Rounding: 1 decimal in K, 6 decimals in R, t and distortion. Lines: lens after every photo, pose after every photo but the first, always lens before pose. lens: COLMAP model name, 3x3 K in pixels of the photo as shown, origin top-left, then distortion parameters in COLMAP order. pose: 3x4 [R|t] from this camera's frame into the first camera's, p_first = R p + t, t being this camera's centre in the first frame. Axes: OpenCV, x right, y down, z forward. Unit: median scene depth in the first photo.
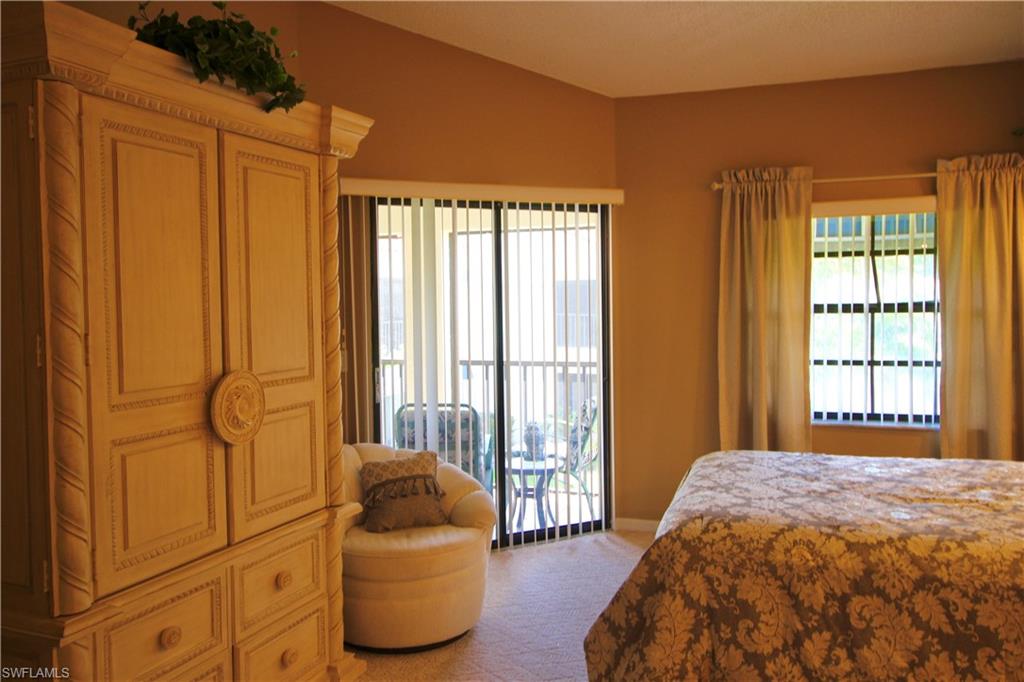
lens RADIAL K [[797.0, 0, 507.2], [0, 797.0, 327.8], [0, 0, 1]] dist [0.006257, 0.000904]
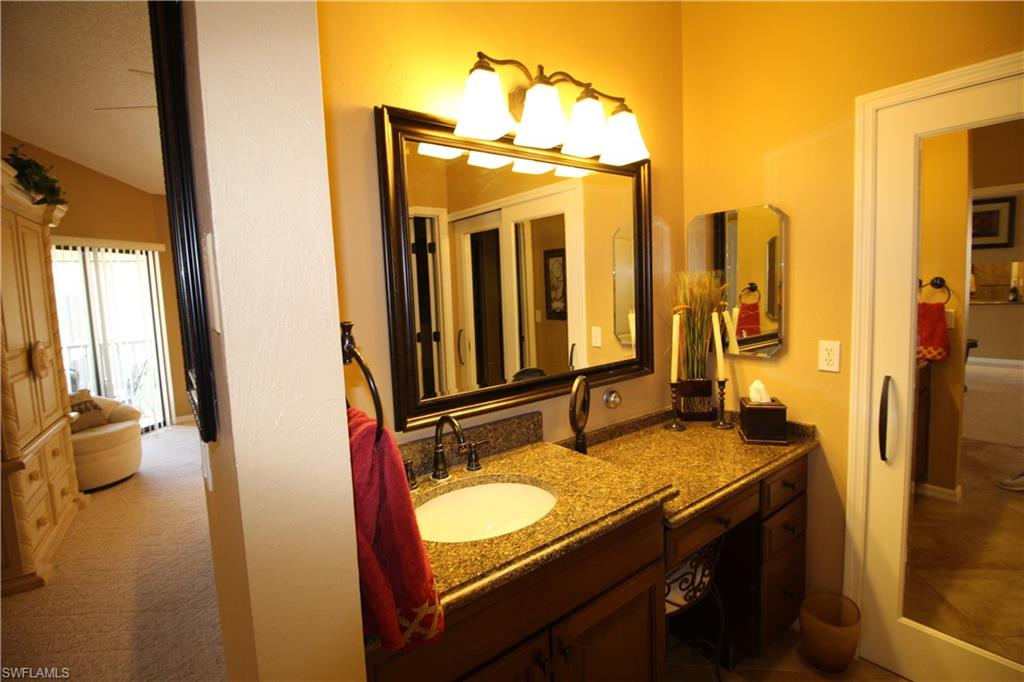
lens RADIAL K [[470.9, 0, 507.8], [0, 470.9, 328.1], [0, 0, 1]] dist [0.000803, -0.013621]
pose [[0.560787, -0.079357, 0.824148, -0.598816], [0.064550, 0.996557, 0.052036, 0.036957], [-0.825440, 0.024018, 0.563979, -0.538793]]
